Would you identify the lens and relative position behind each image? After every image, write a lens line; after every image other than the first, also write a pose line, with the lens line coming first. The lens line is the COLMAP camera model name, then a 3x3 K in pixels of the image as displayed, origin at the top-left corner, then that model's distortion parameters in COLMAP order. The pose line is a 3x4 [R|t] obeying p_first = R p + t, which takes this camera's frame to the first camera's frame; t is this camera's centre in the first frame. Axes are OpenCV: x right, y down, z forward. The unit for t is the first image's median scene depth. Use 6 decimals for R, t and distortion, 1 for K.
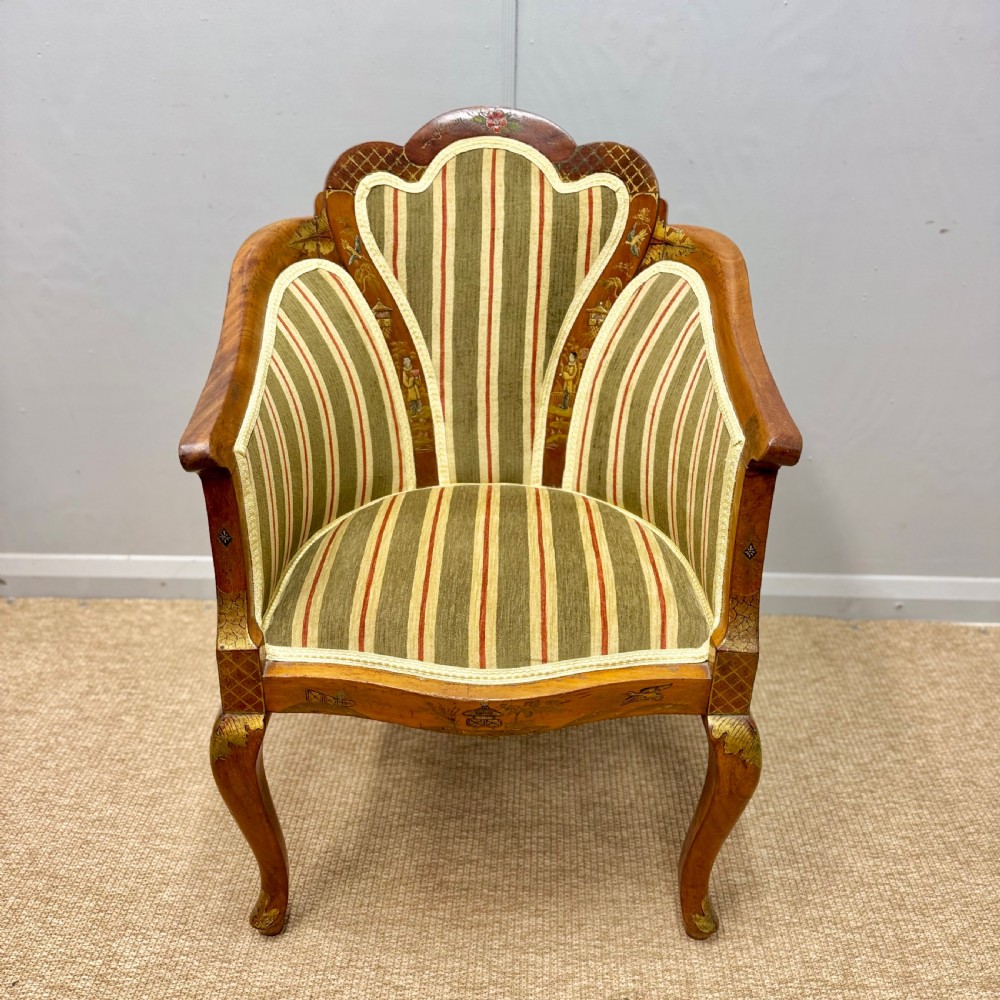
lens RADIAL K [[948.1, 0, 501.0], [0, 948.1, 505.0], [0, 0, 1]] dist [0.192328, -0.450659]
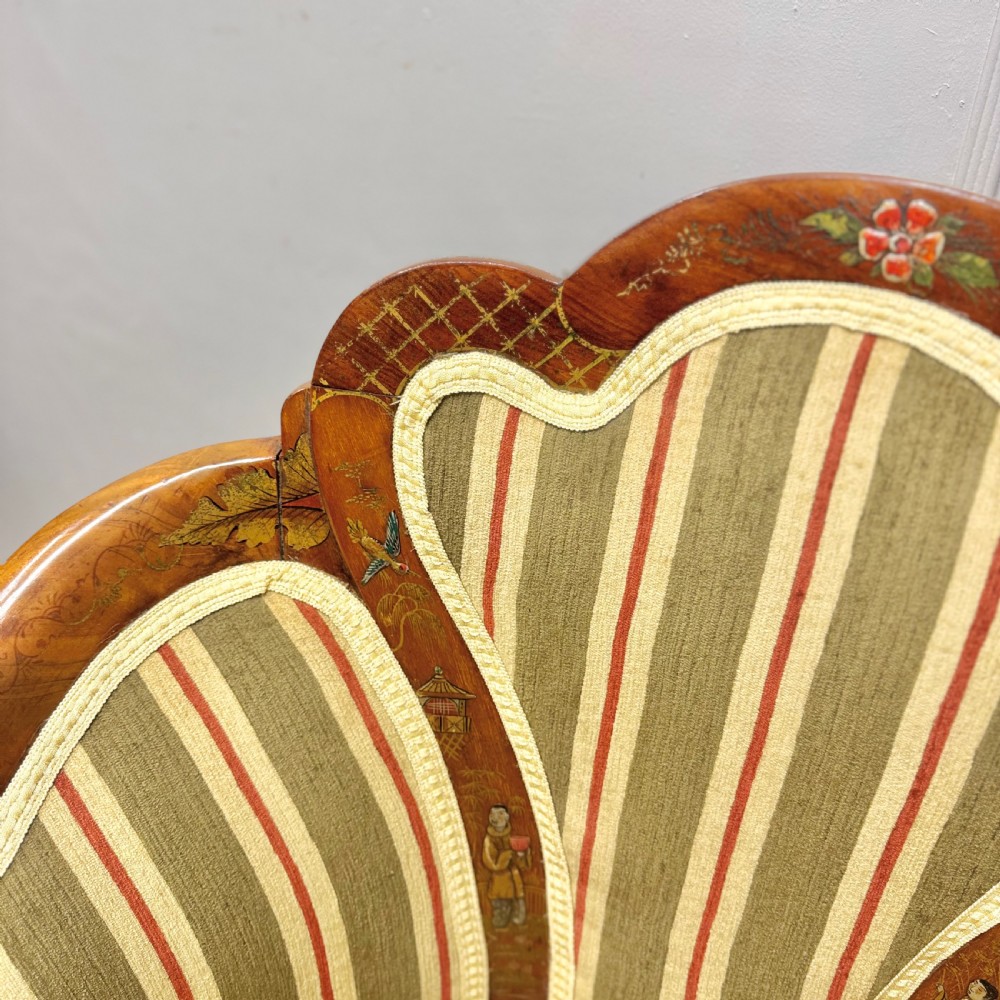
lens RADIAL K [[952.4, 0, 505.7], [0, 952.4, 498.8], [0, 0, 1]] dist [0.187072, -0.456725]
pose [[0.895770, 0.244740, -0.371077, 0.014294], [-0.179992, 0.962989, 0.200636, -0.361094], [0.406446, -0.112933, 0.906668, 0.701731]]
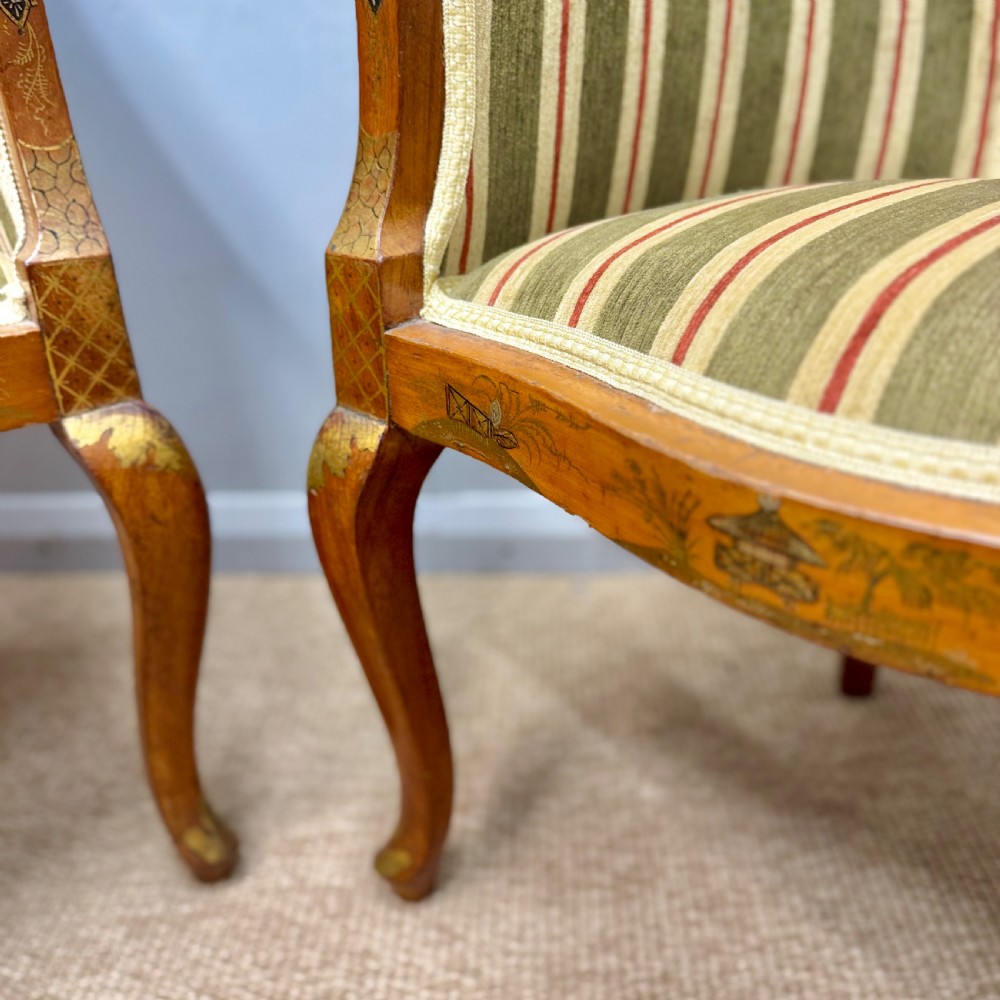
lens RADIAL K [[967.6, 0, 487.4], [0, 967.6, 499.1], [0, 0, 1]] dist [0.204506, -0.425716]
pose [[0.691649, 0.268492, -0.670473, 0.097641], [-0.298963, 0.951497, 0.072624, 0.161197], [0.657452, 0.150217, 0.738371, 0.544799]]
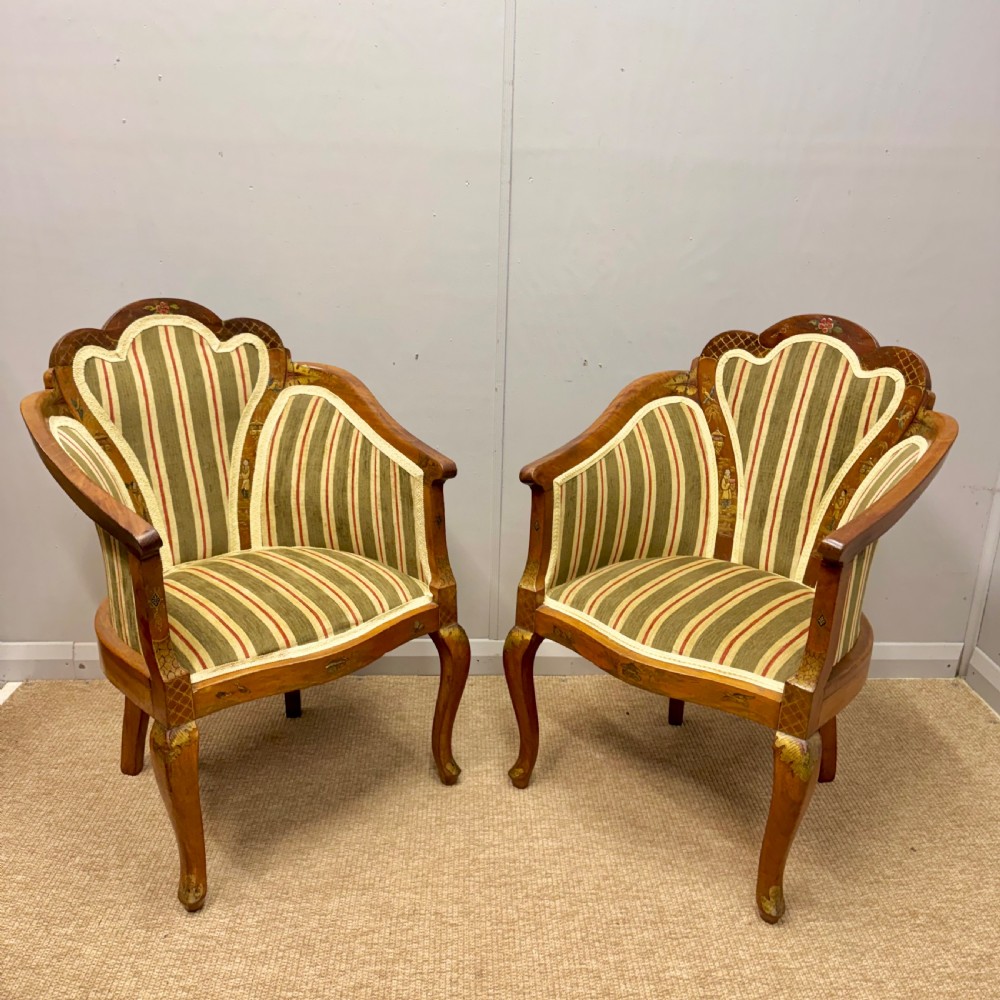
lens RADIAL K [[967.6, 0, 487.4], [0, 967.6, 499.1], [0, 0, 1]] dist [0.204506, -0.425716]
pose [[0.751690, 0.212971, -0.624184, 0.588984], [-0.312346, 0.948516, -0.052518, 0.084009], [0.580864, 0.234438, 0.779510, -0.379410]]
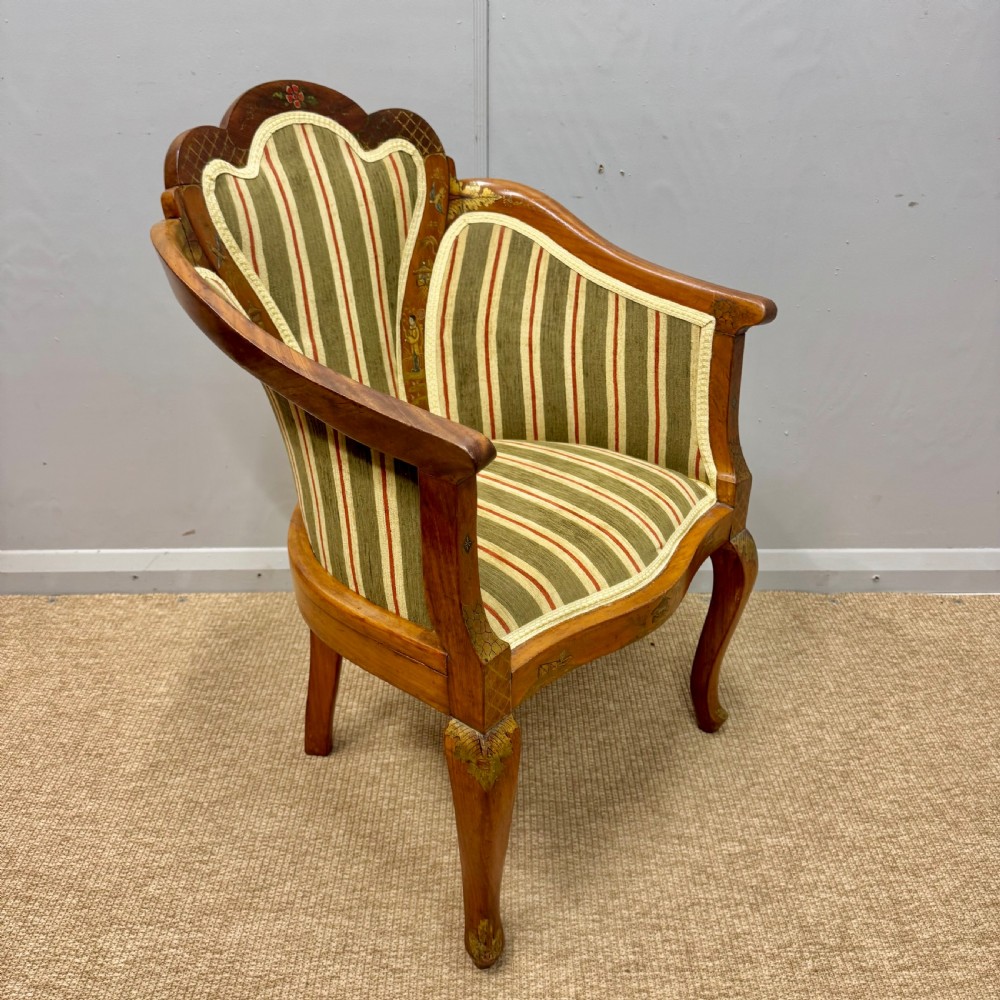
lens RADIAL K [[952.4, 0, 505.7], [0, 952.4, 498.8], [0, 0, 1]] dist [0.187072, -0.456725]
pose [[0.642253, -0.344375, 0.684775, -0.659342], [0.347428, 0.927135, 0.140405, -0.091281], [-0.683231, 0.147735, 0.715101, 0.233596]]
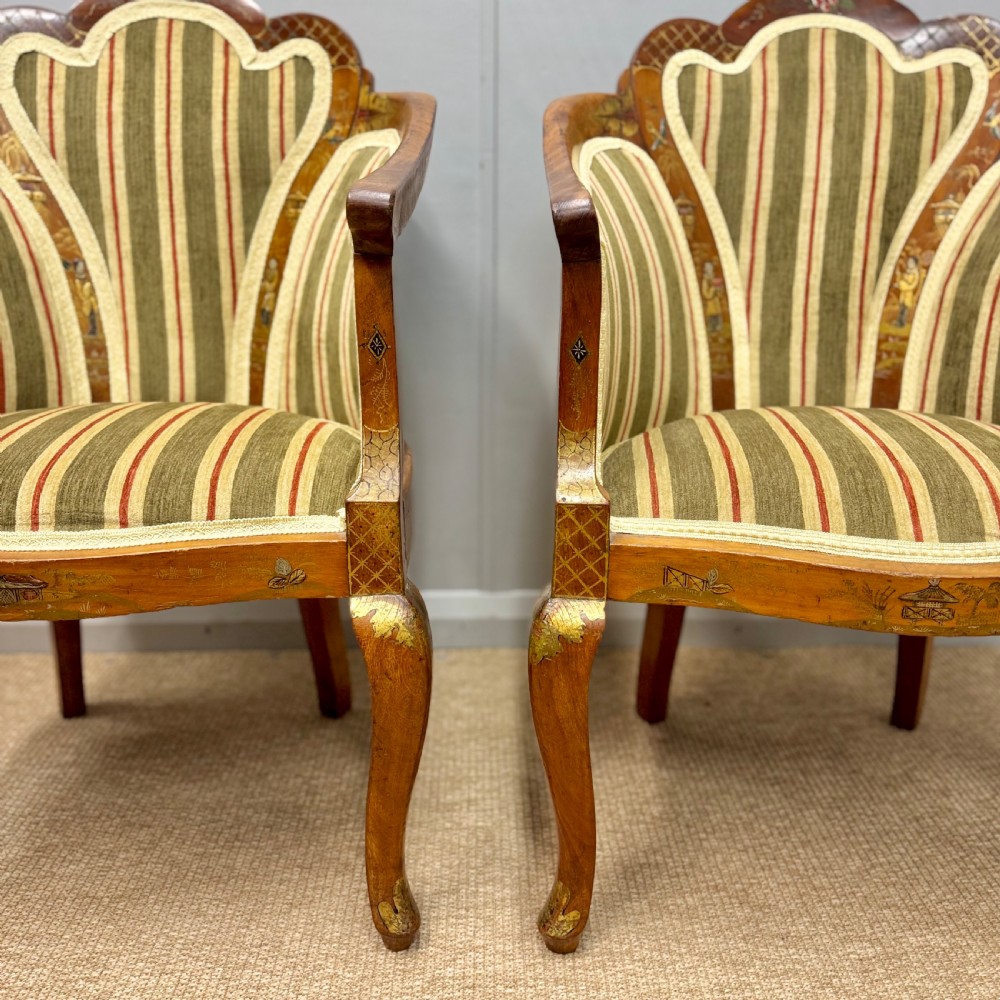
lens RADIAL K [[957.2, 0, 495.9], [0, 957.2, 502.5], [0, 0, 1]] dist [0.092965, -0.185326]
pose [[0.995379, 0.023268, -0.093163, -0.210042], [-0.039800, 0.982906, -0.179755, 0.223060], [0.087388, 0.182632, 0.979290, 0.194716]]
